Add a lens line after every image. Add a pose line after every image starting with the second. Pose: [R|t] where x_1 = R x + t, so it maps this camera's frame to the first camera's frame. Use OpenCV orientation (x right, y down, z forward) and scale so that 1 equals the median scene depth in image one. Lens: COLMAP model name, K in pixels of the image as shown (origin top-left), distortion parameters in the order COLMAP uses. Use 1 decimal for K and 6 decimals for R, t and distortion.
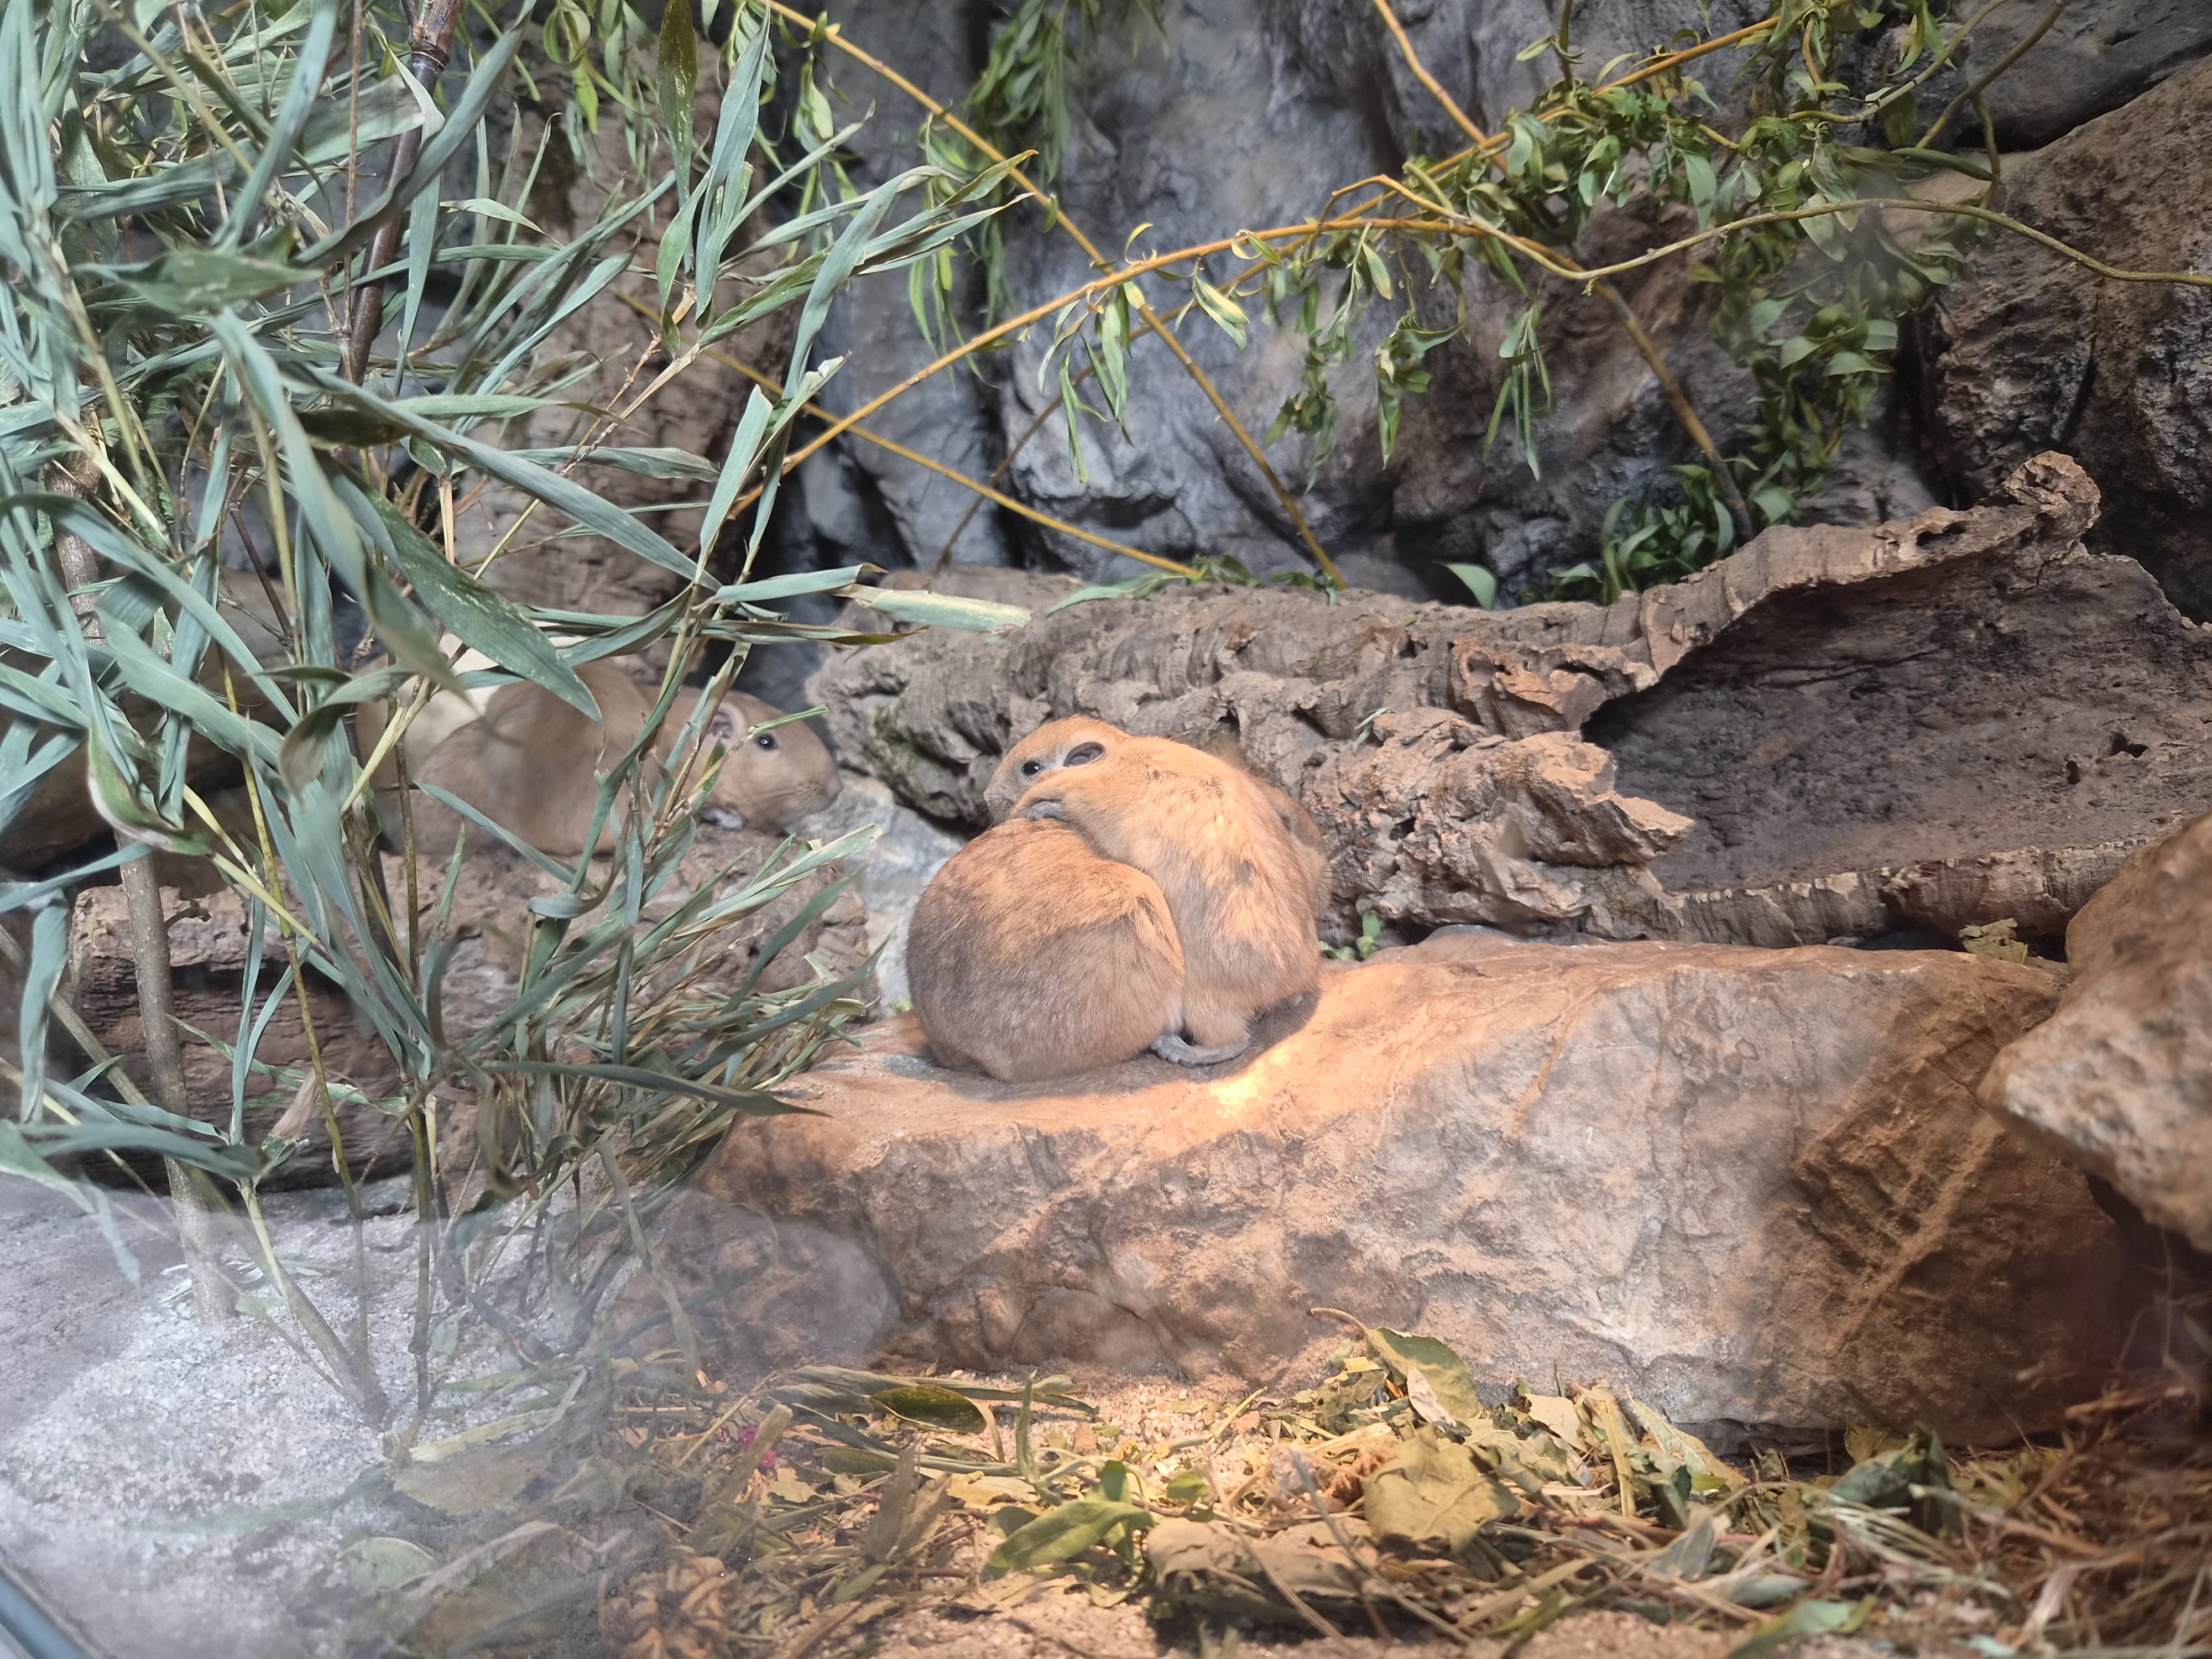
lens RADIAL K [[1604.8, 0, 1104.4], [0, 1604.8, 830.4], [0, 0, 1]] dist [0.002759, -0.000194]
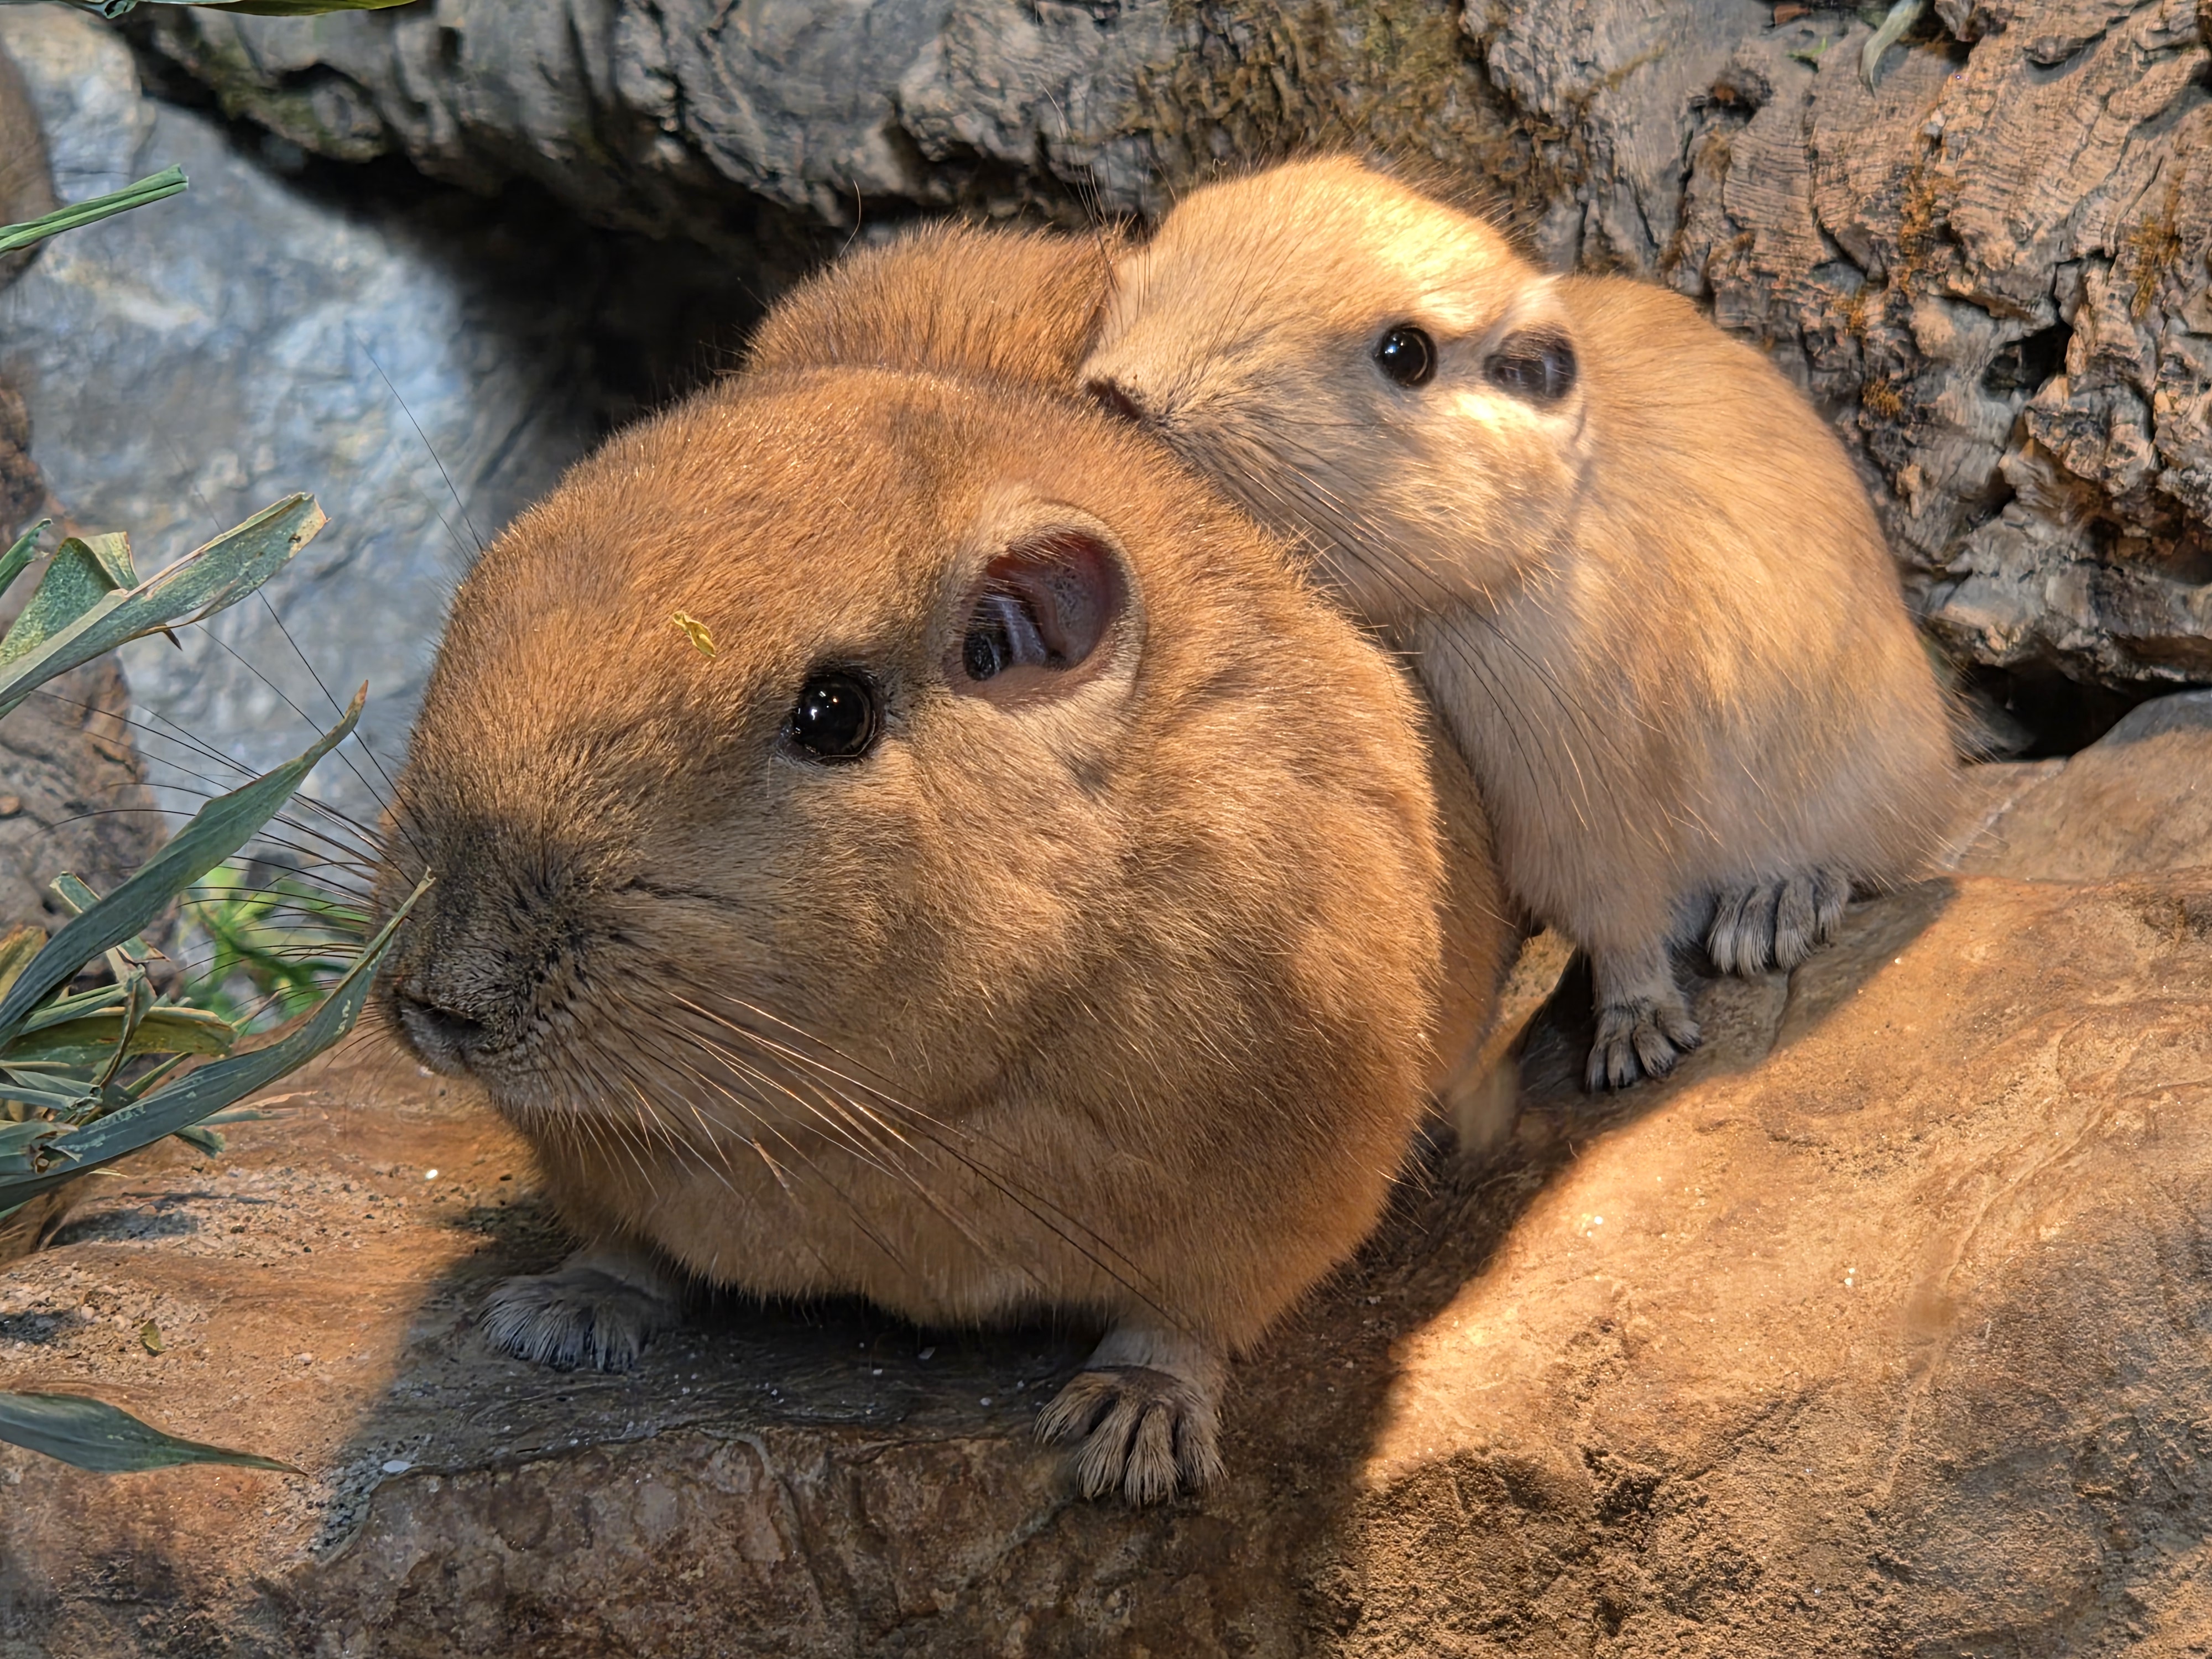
lens RADIAL K [[7008.6, 0, 1105.1], [0, 7008.6, 829.4], [0, 0, 1]] dist [-0.313765, 0.000000]
pose [[0.999279, 0.003230, 0.037826, -0.026541], [-0.008134, 0.991449, 0.130238, -0.078710], [-0.037082, -0.130452, 0.990761, -0.241706]]
